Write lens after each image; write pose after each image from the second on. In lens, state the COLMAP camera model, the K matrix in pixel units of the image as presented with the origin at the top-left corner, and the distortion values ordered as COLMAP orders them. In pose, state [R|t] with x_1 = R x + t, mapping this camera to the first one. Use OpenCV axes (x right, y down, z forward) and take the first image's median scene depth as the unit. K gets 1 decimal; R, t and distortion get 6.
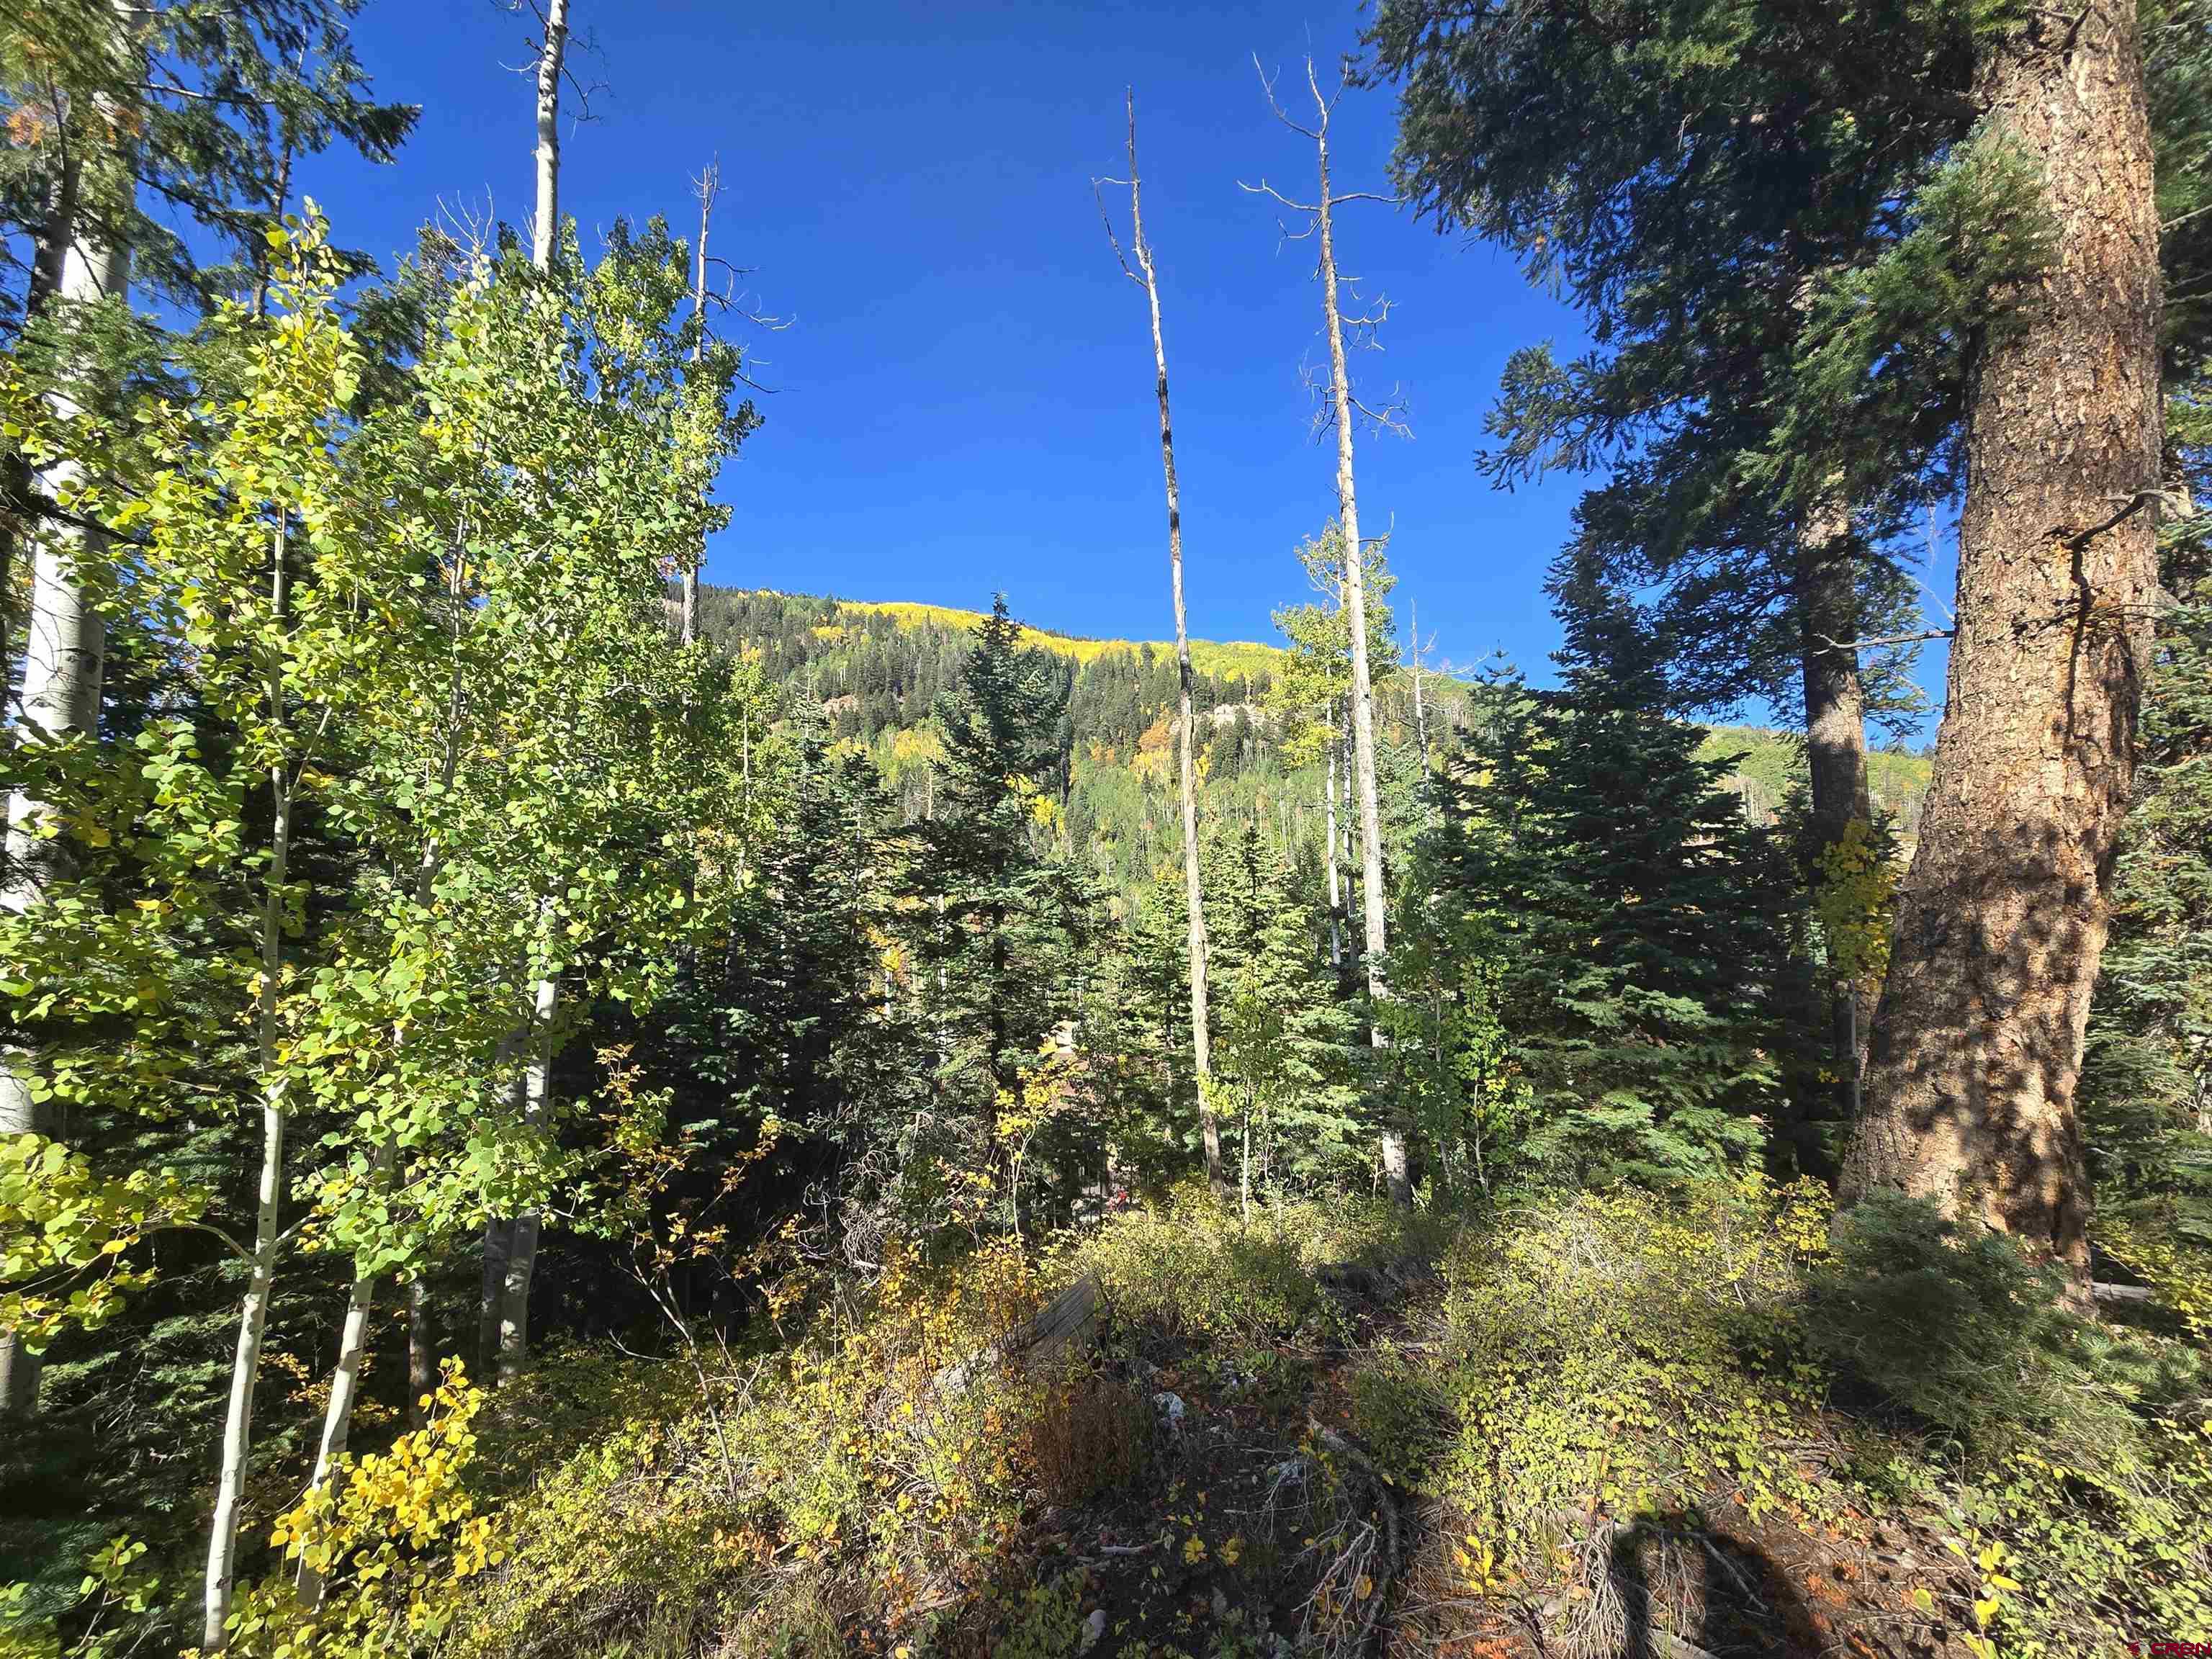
lens RADIAL K [[896.5, 0, 1102.3], [0, 896.5, 851.4], [0, 0, 1]] dist [-0.003508, 0.000131]
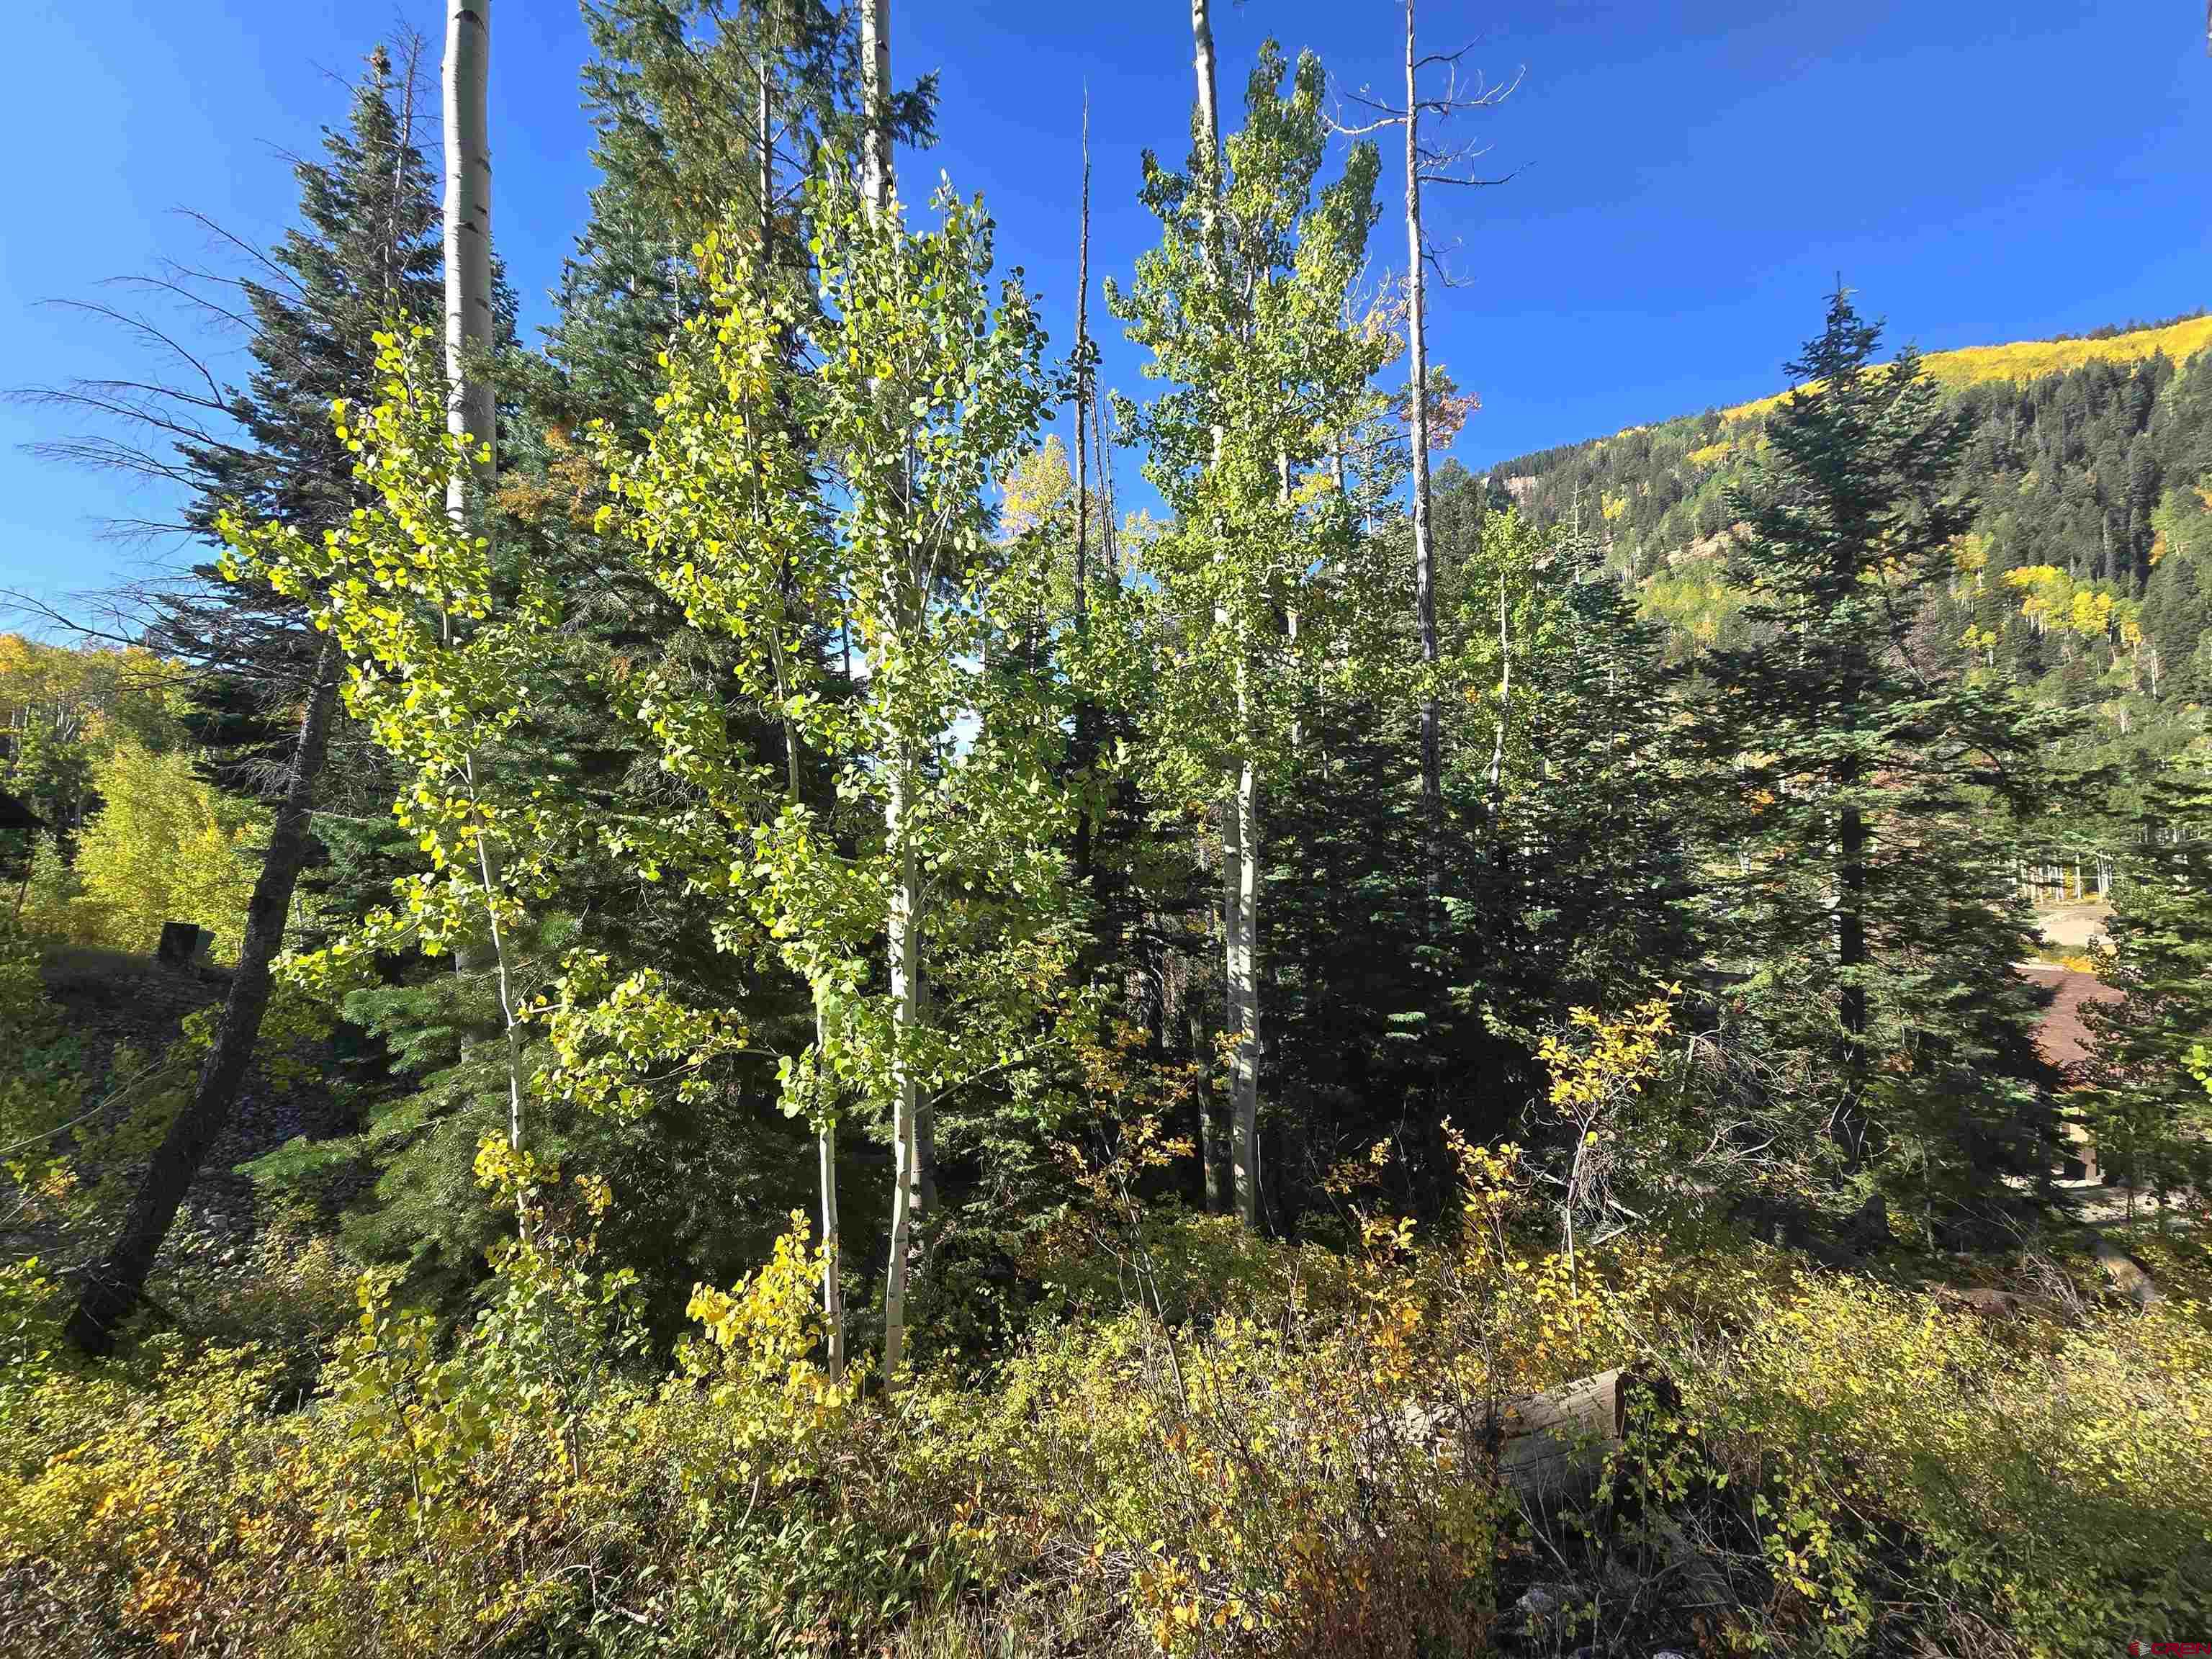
lens RADIAL K [[896.5, 0, 1102.3], [0, 896.5, 851.4], [0, 0, 1]] dist [-0.003508, 0.000131]
pose [[0.620172, -0.009362, -0.784410, 0.068505], [0.110228, 0.991048, 0.075321, 0.015063], [0.776683, -0.133176, 0.615653, 0.121016]]
